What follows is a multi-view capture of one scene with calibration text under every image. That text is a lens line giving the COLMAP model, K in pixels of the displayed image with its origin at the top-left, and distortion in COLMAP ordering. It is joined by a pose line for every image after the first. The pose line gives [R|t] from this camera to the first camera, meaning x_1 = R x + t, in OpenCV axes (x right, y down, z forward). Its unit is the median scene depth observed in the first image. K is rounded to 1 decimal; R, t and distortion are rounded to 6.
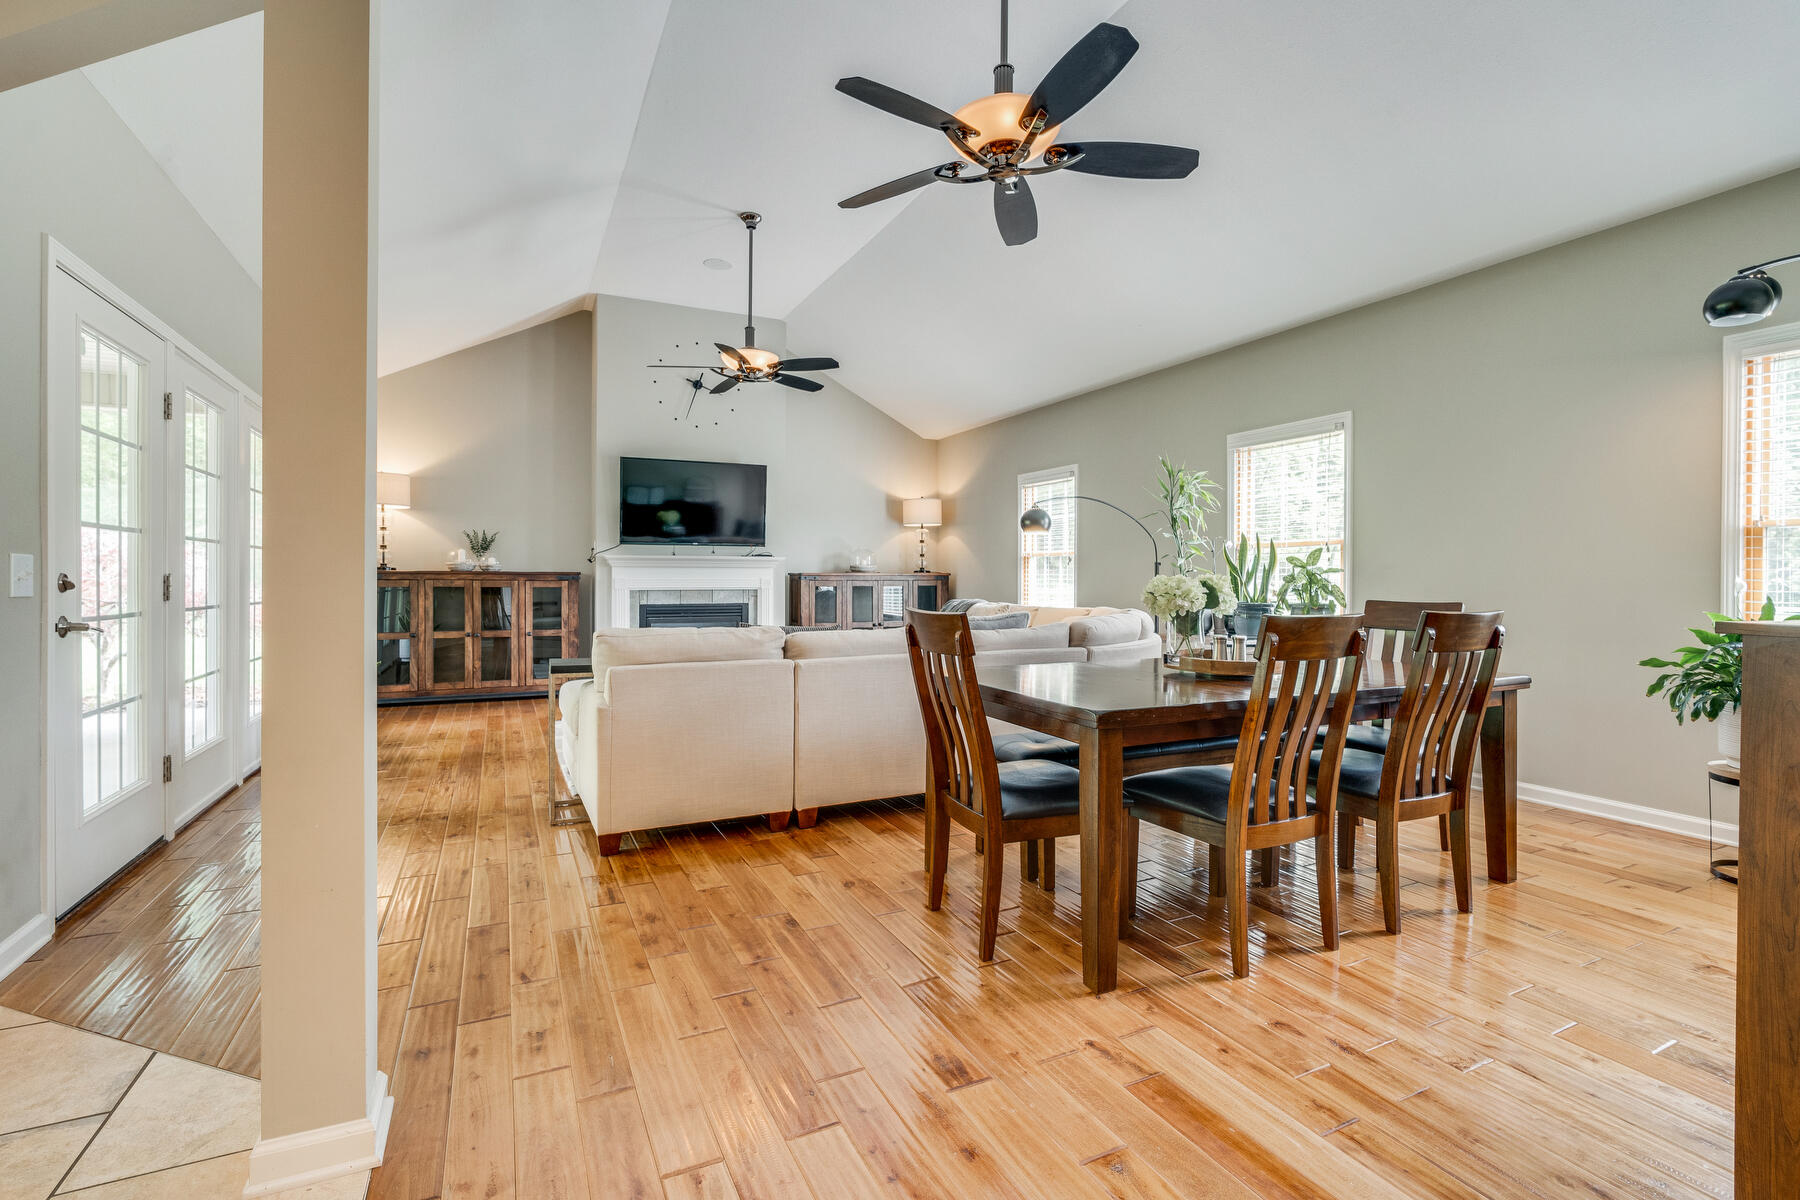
lens RADIAL K [[819.3, 0, 898.6], [0, 819.3, 589.3], [0, 0, 1]] dist [-0.000093, 0.000083]
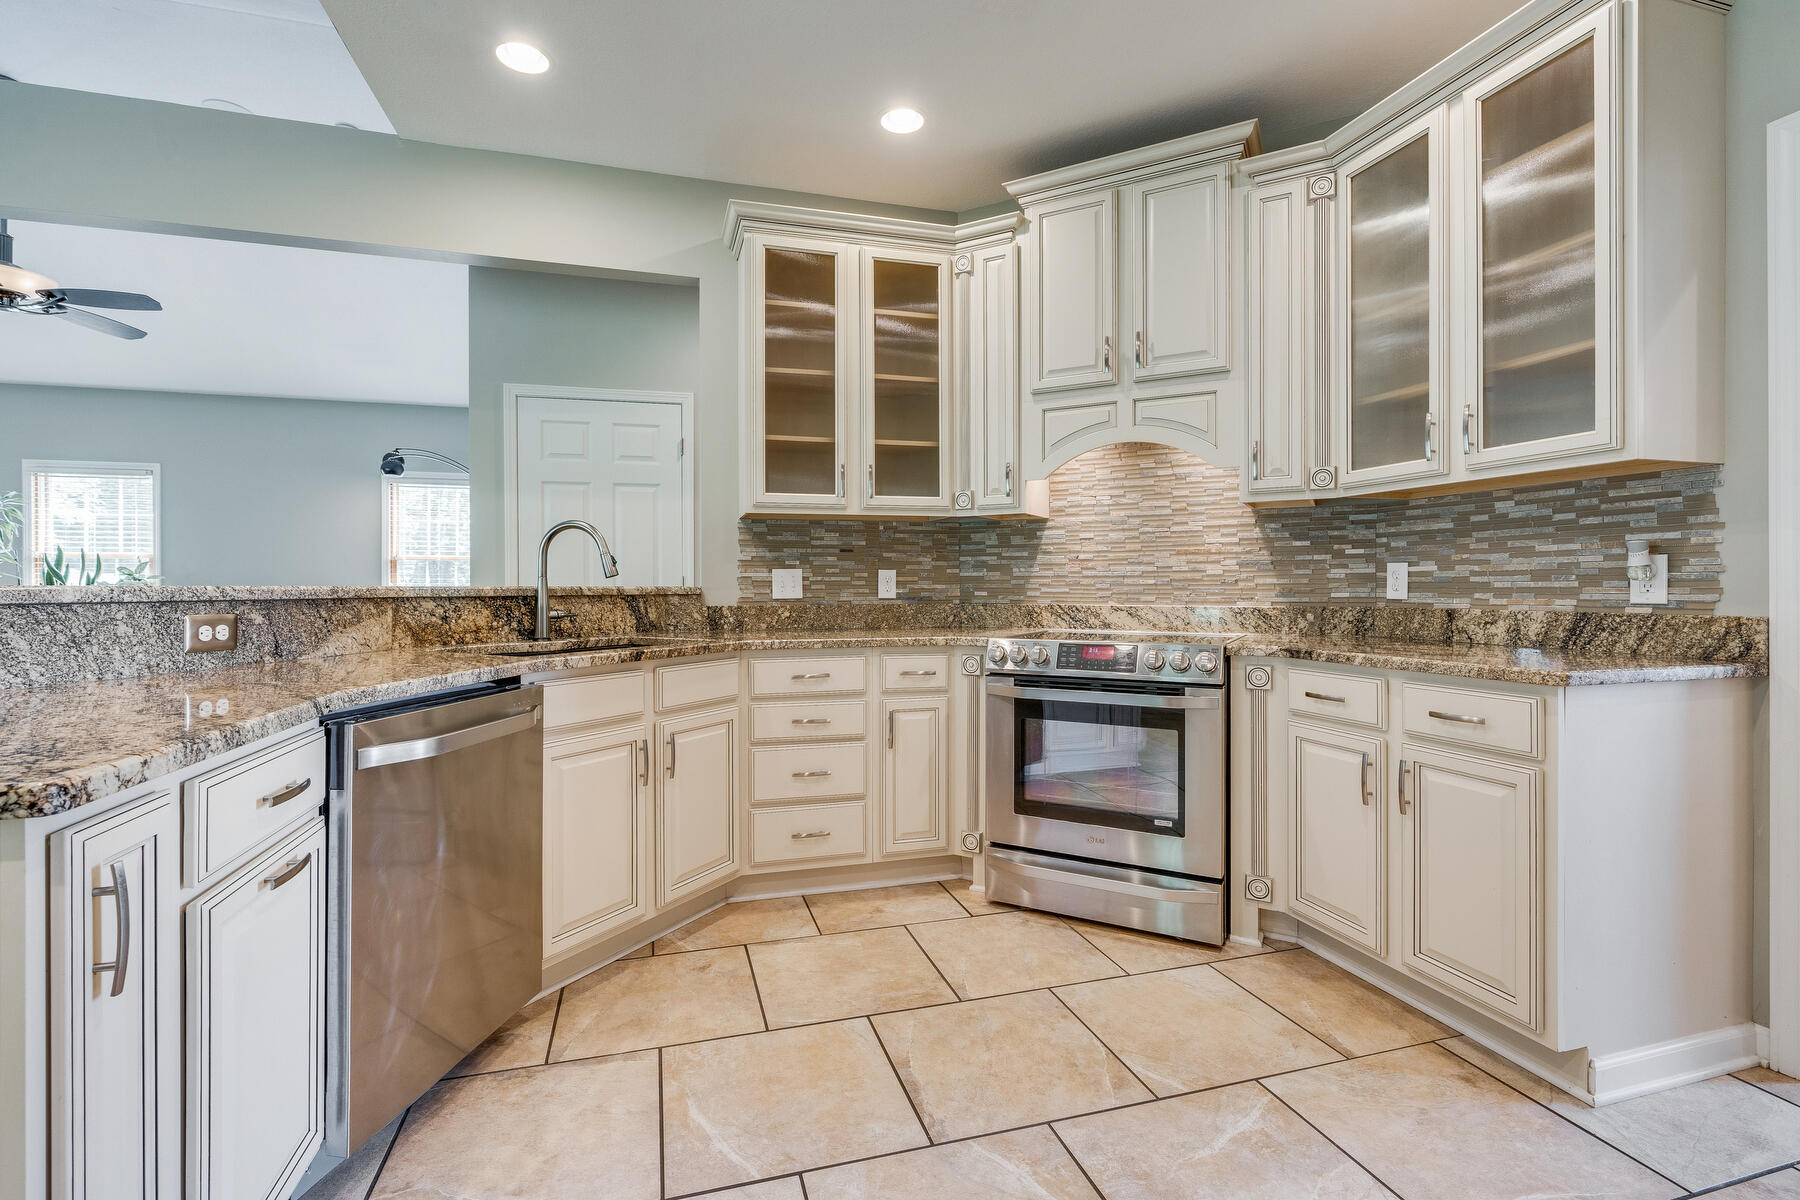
lens RADIAL K [[819.3, 0, 897.0], [0, 819.3, 589.2], [0, 0, 1]] dist [-0.000093, 0.000083]
pose [[0.166699, -0.007628, 0.985978, -0.925065], [0.008782, 0.999942, 0.006251, 0.001386], [-0.985969, 0.007617, 0.166757, -0.721078]]
